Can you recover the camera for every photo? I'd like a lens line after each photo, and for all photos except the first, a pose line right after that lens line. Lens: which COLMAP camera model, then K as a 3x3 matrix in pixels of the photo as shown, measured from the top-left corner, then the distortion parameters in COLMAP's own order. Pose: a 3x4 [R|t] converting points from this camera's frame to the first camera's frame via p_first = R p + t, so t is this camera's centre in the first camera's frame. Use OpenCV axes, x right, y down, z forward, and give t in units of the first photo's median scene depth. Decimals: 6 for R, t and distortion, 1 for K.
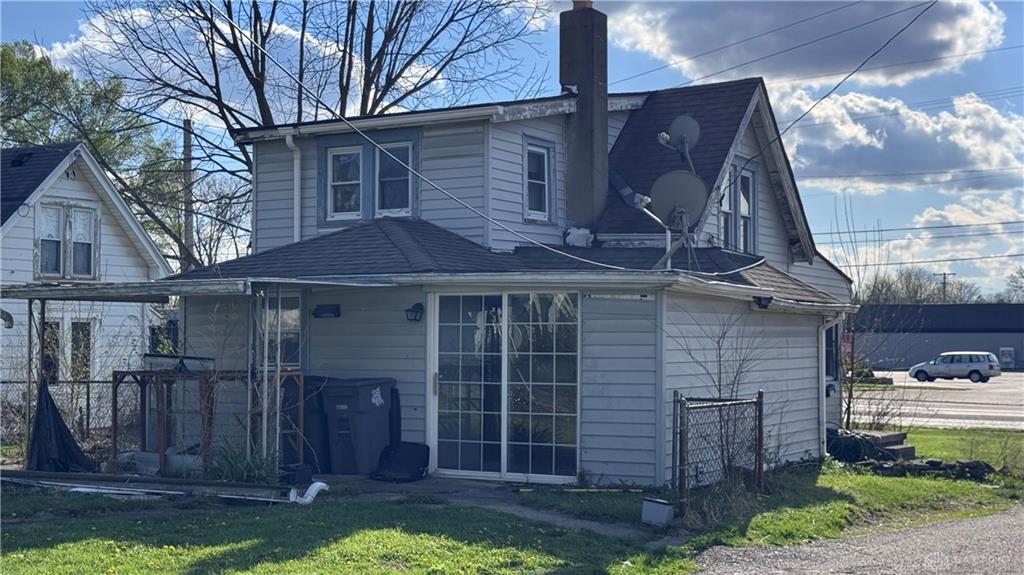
lens RADIAL K [[1459.7, 0, 513.1], [0, 1459.7, 316.7], [0, 0, 1]] dist [0.096504, -0.072448]
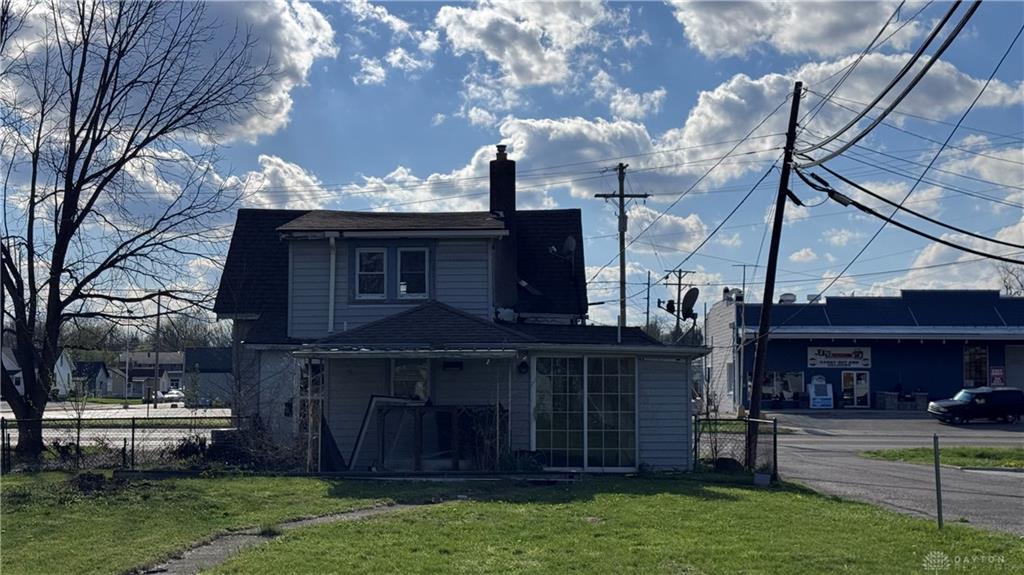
lens RADIAL K [[1459.7, 0, 513.1], [0, 1459.7, 316.7], [0, 0, 1]] dist [0.096504, -0.072448]
pose [[0.869322, 0.020968, 0.493802, -0.710320], [-0.008523, 0.999587, -0.027440, -0.012295], [-0.494173, 0.019646, 0.869141, -0.300084]]
